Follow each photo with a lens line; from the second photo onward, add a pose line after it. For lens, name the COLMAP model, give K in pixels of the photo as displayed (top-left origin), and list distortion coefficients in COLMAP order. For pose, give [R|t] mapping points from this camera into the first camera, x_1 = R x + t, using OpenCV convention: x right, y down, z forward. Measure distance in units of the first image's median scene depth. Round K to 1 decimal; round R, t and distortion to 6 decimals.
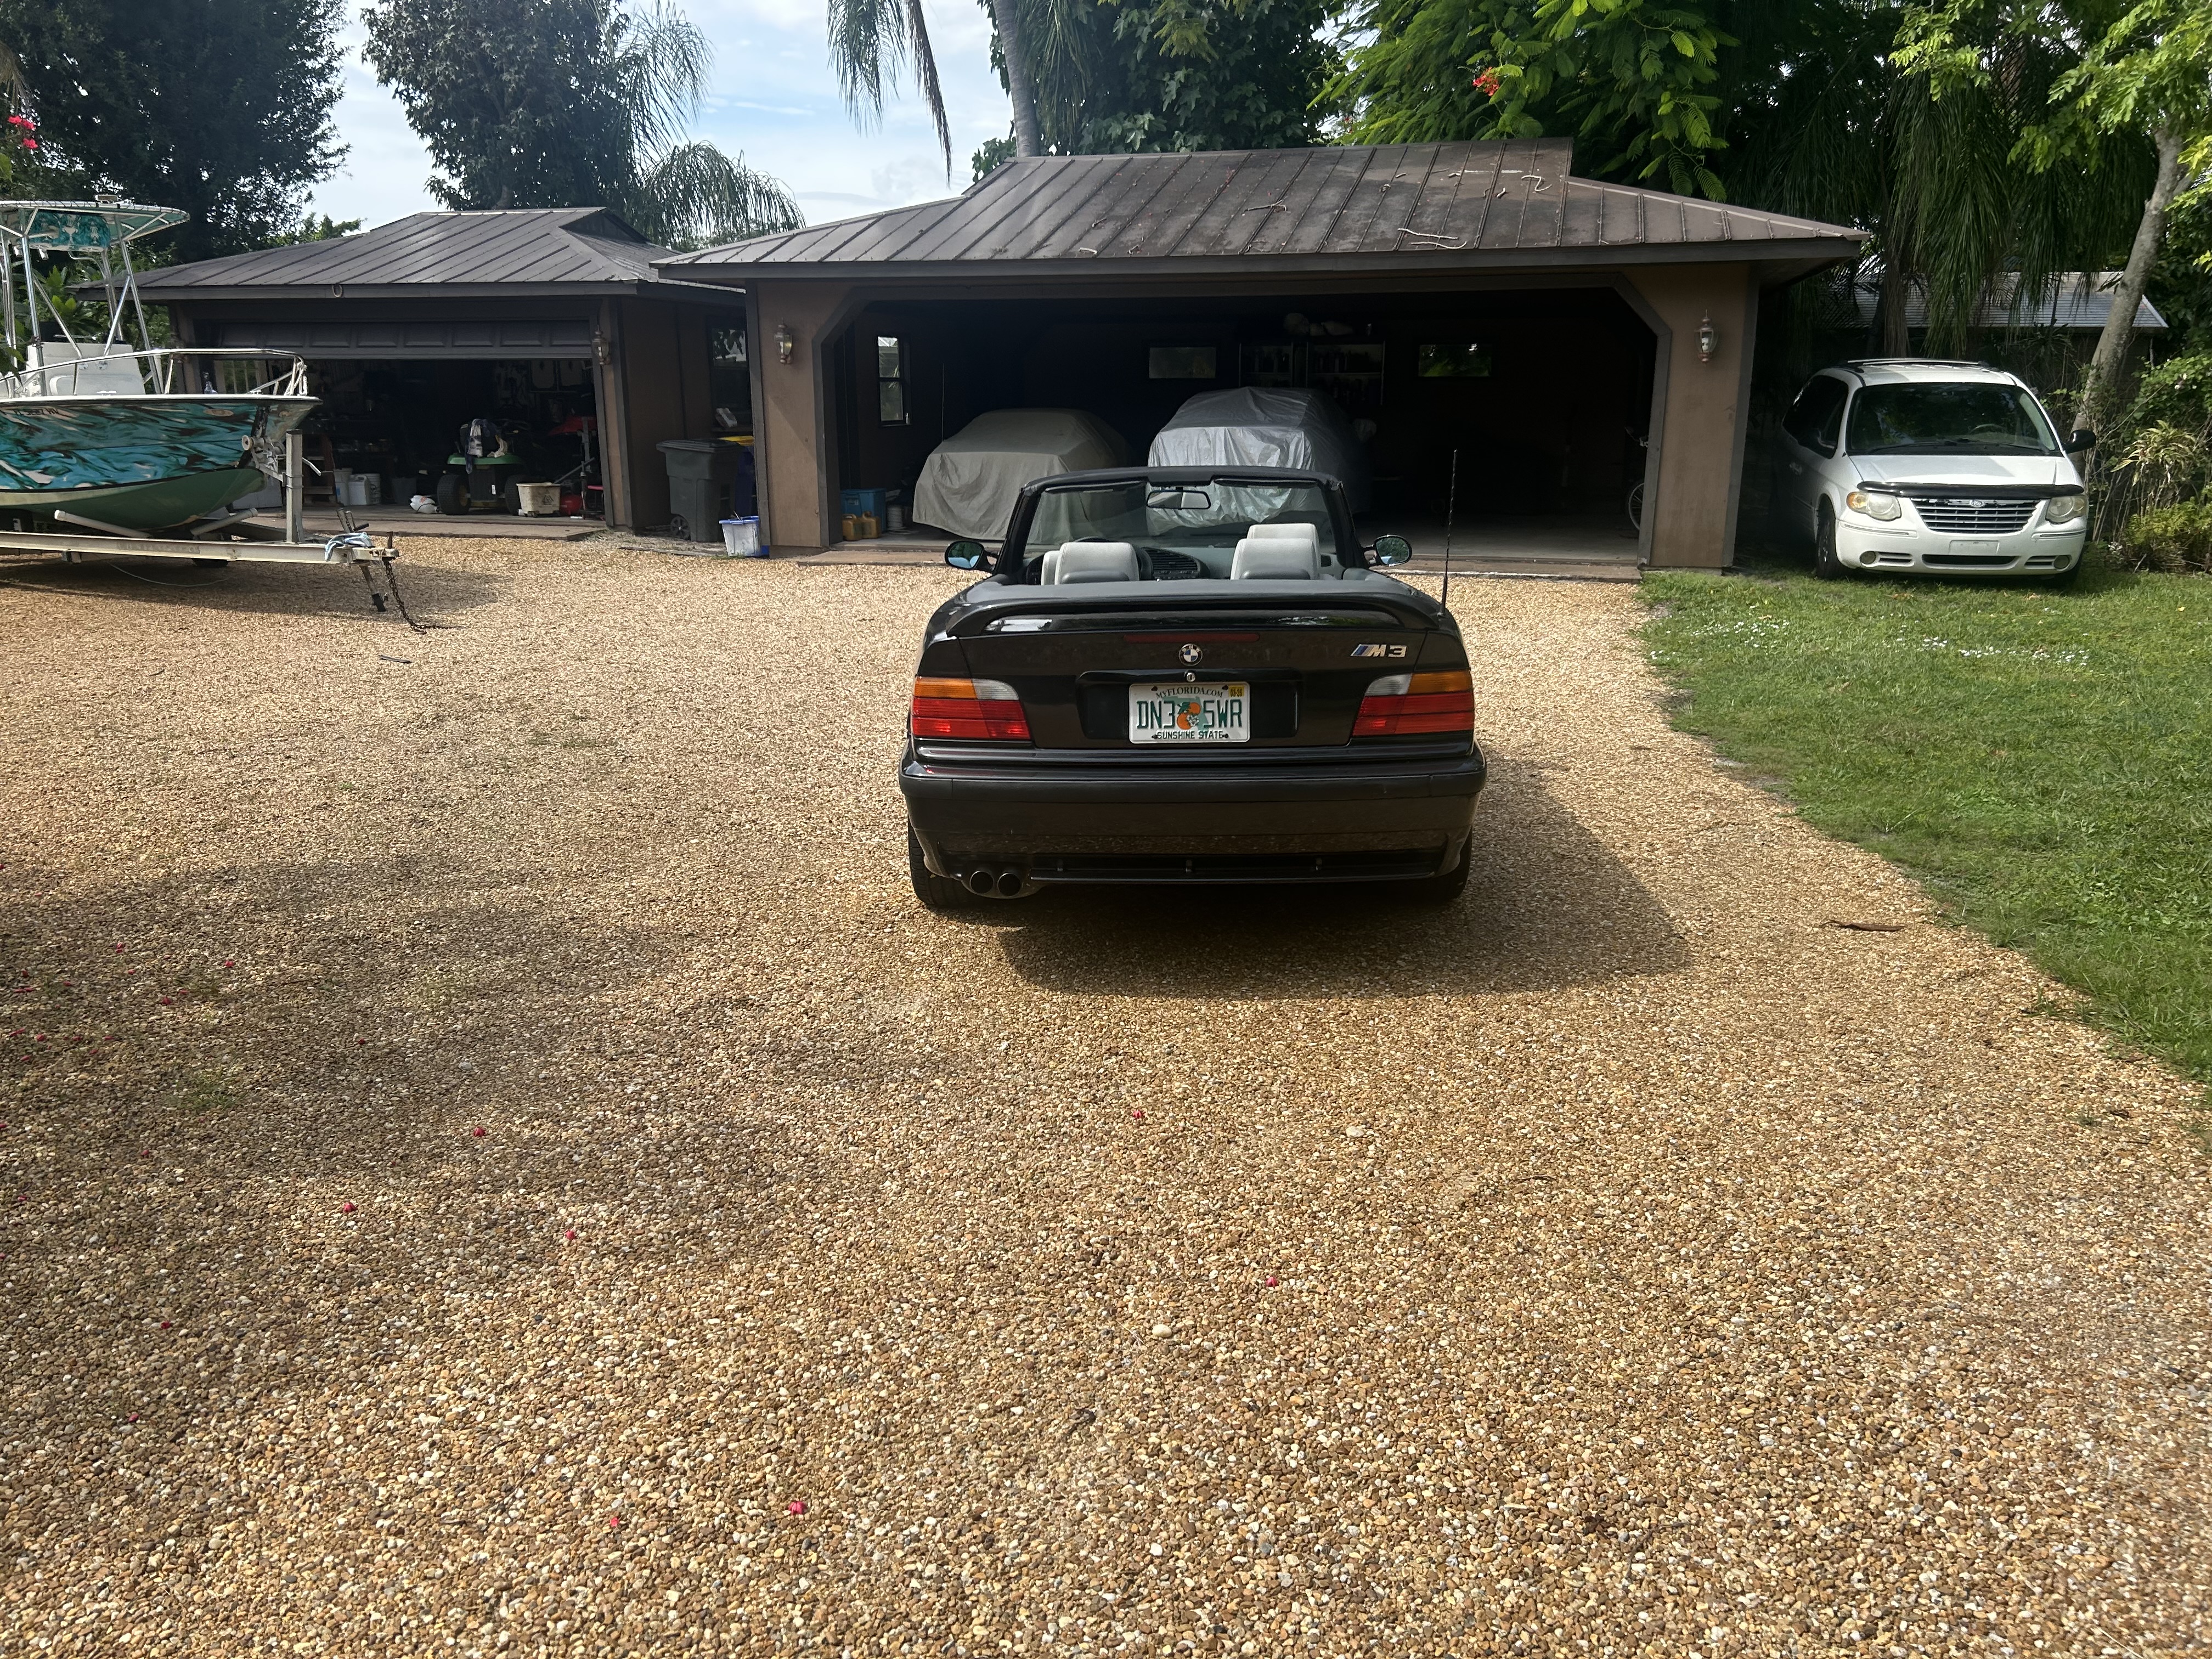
lens RADIAL K [[1693.1, 0, 1113.1], [0, 1693.1, 841.3], [0, 0, 1]] dist [0.035870, -0.039052]
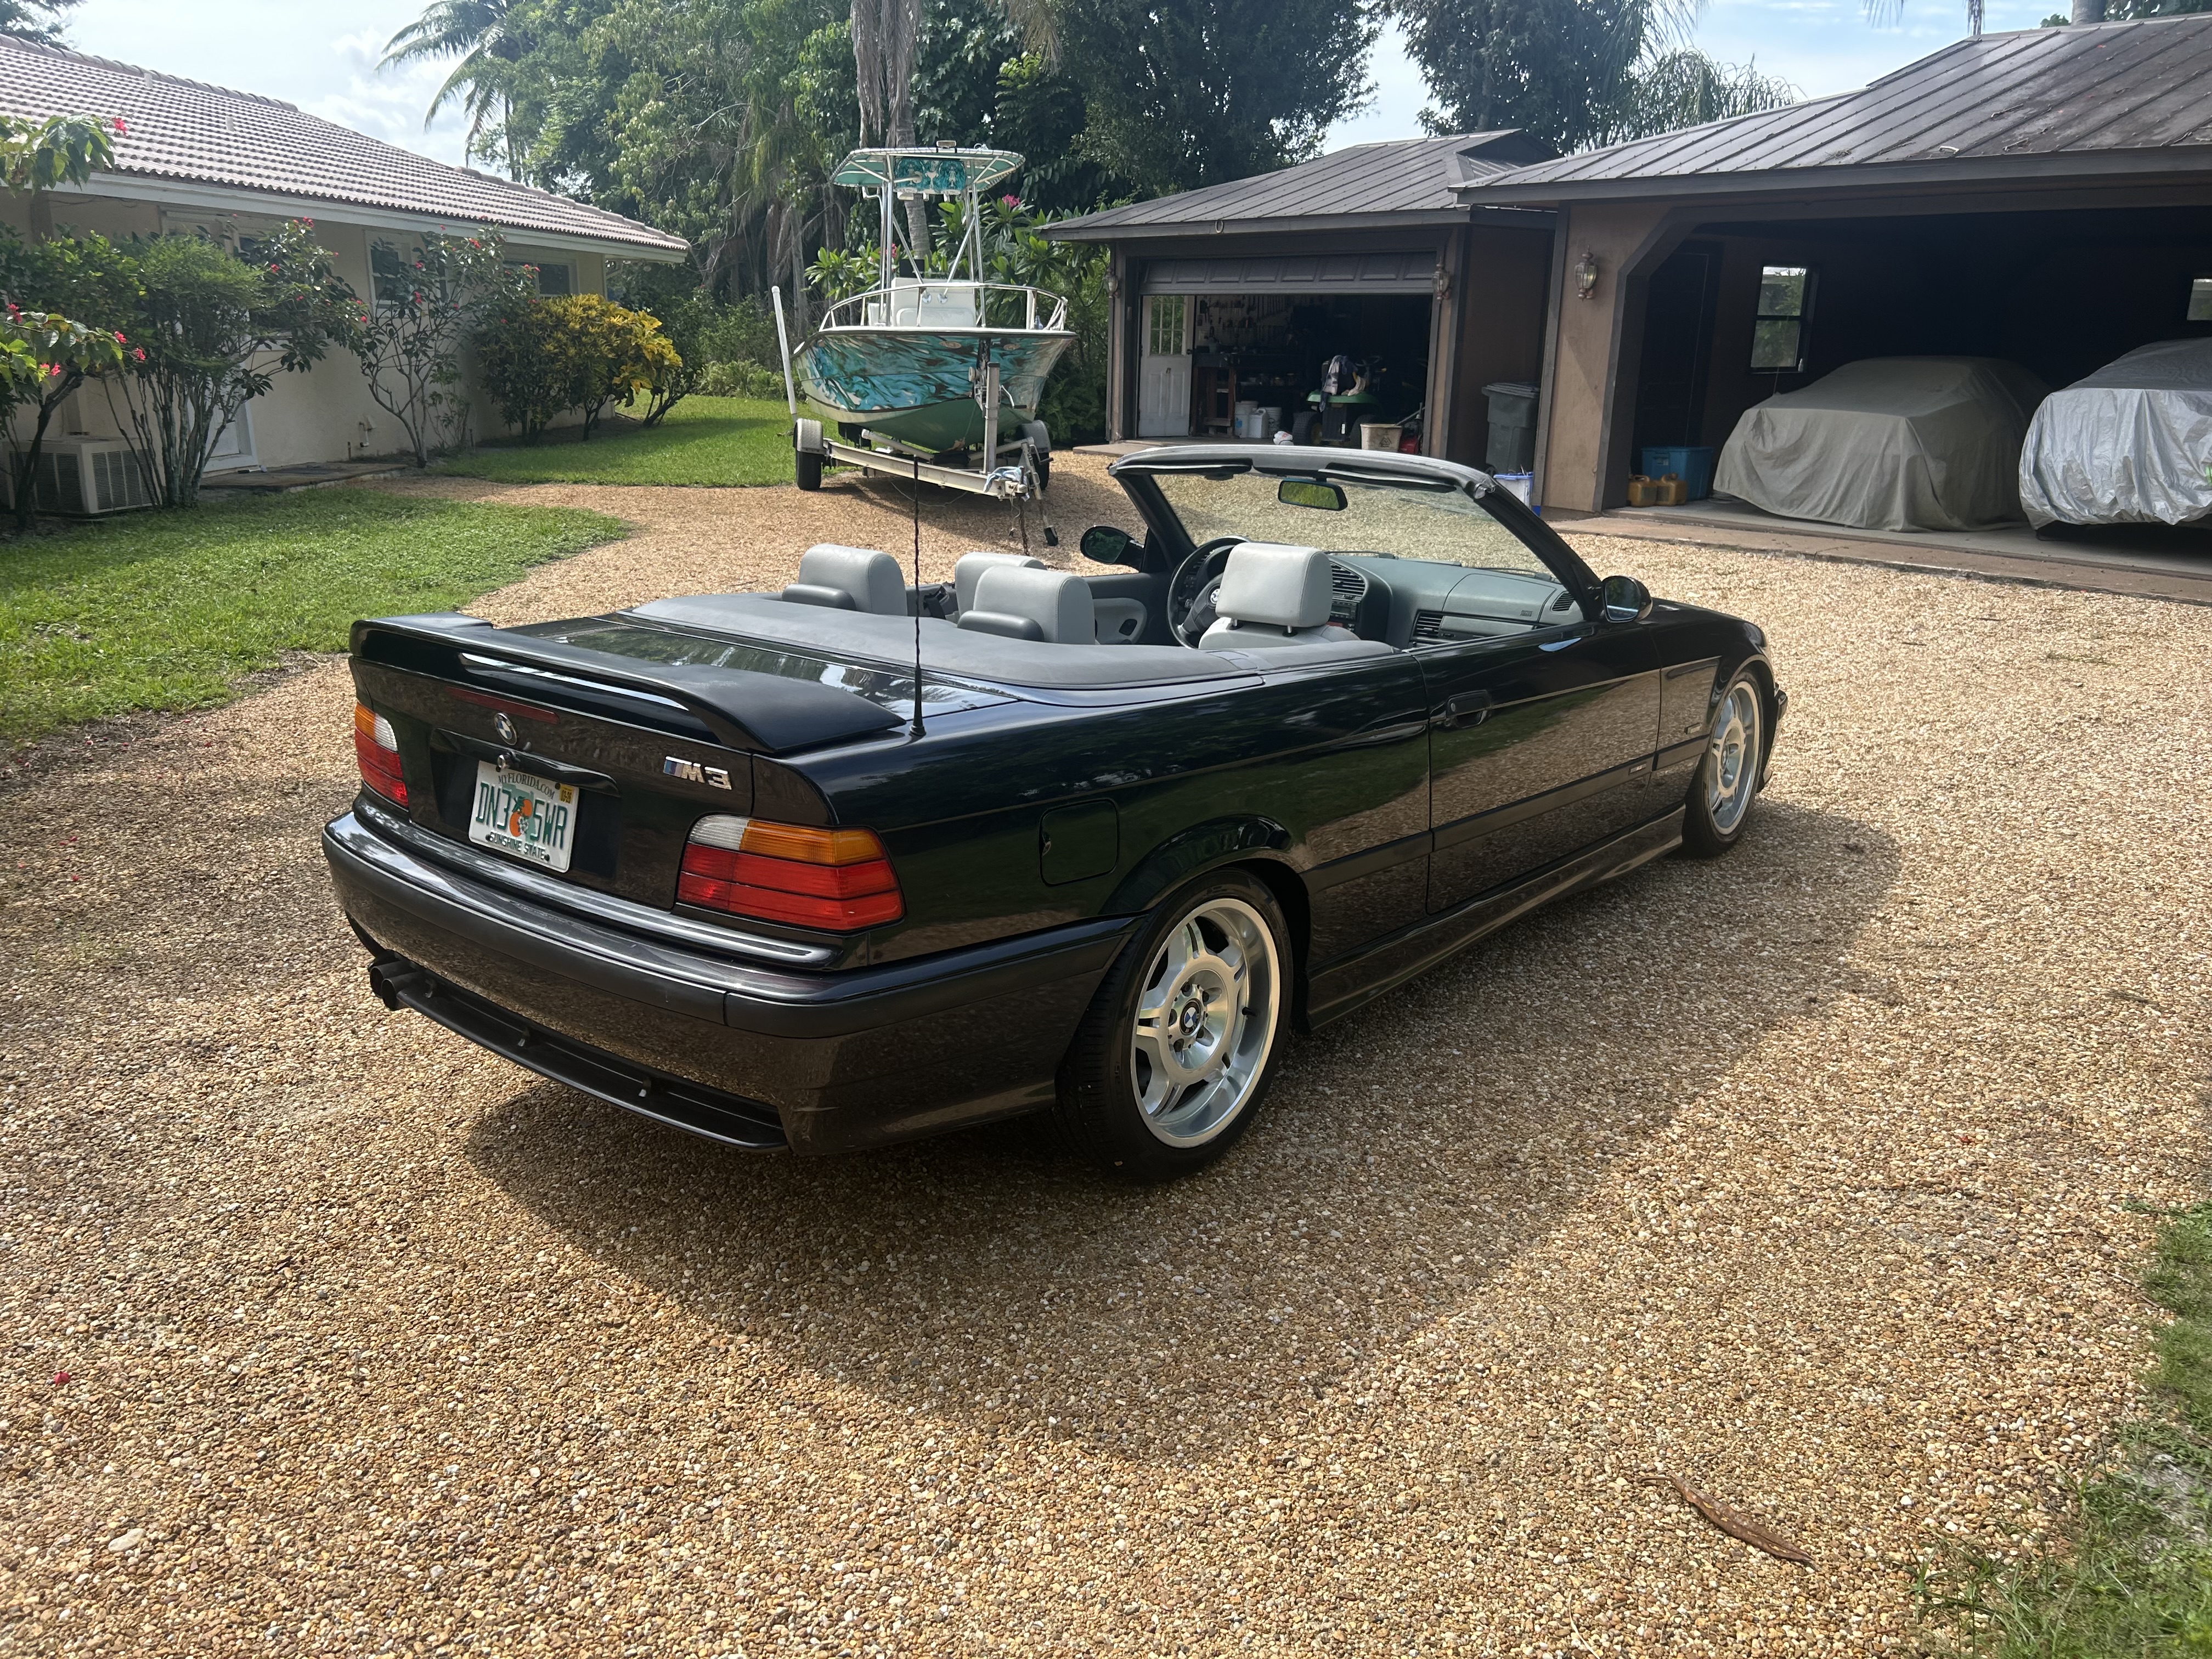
lens RADIAL K [[1693.1, 0, 1096.9], [0, 1693.1, 830.9], [0, 0, 1]] dist [0.035870, -0.039052]
pose [[0.784467, 0.189873, -0.590389, 0.201972], [-0.172751, 0.981202, 0.086021, -0.053820], [0.595624, 0.034510, 0.802521, 0.191584]]
